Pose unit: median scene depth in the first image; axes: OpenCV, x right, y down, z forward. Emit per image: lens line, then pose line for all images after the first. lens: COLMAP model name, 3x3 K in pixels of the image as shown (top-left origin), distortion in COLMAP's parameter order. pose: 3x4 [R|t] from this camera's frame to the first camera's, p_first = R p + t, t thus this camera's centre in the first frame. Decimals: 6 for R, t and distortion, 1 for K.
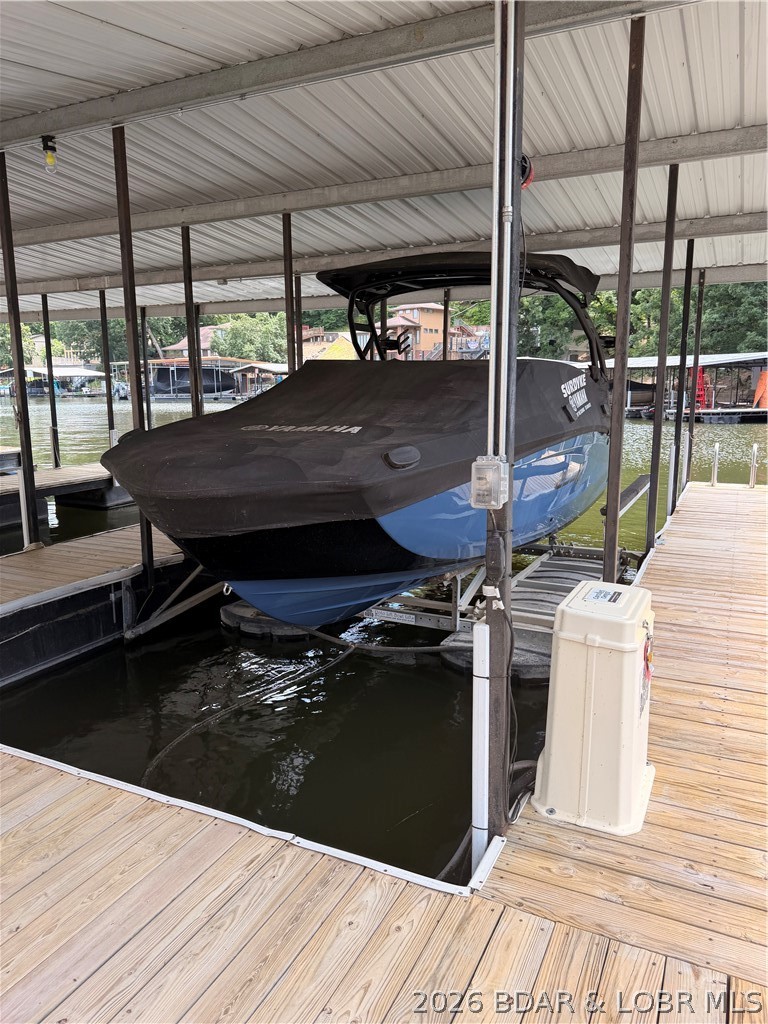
lens RADIAL K [[739.7, 0, 384.0], [0, 739.7, 512.0], [0, 0, 1]] dist [0.067794, -0.072965]
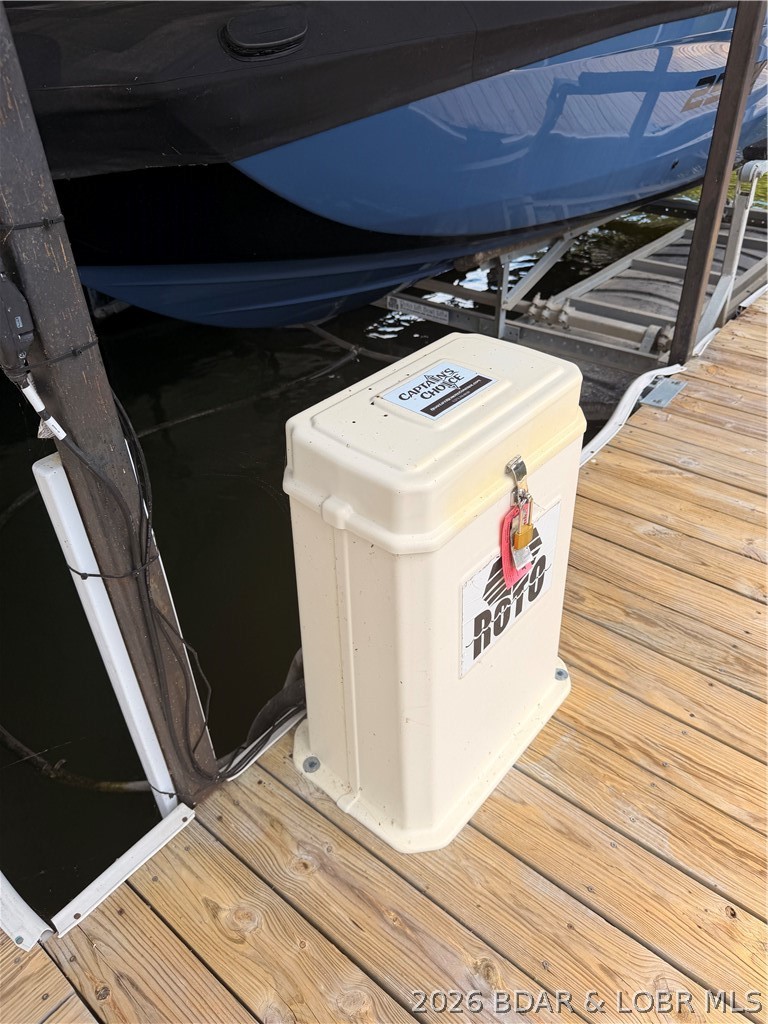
lens RADIAL K [[739.7, 0, 384.0], [0, 739.7, 512.0], [0, 0, 1]] dist [0.067794, -0.072965]
pose [[0.967781, 0.113269, -0.224878, 0.261286], [-0.003292, 0.898721, 0.438509, -0.003325], [0.251772, -0.423641, 0.870138, 0.428574]]
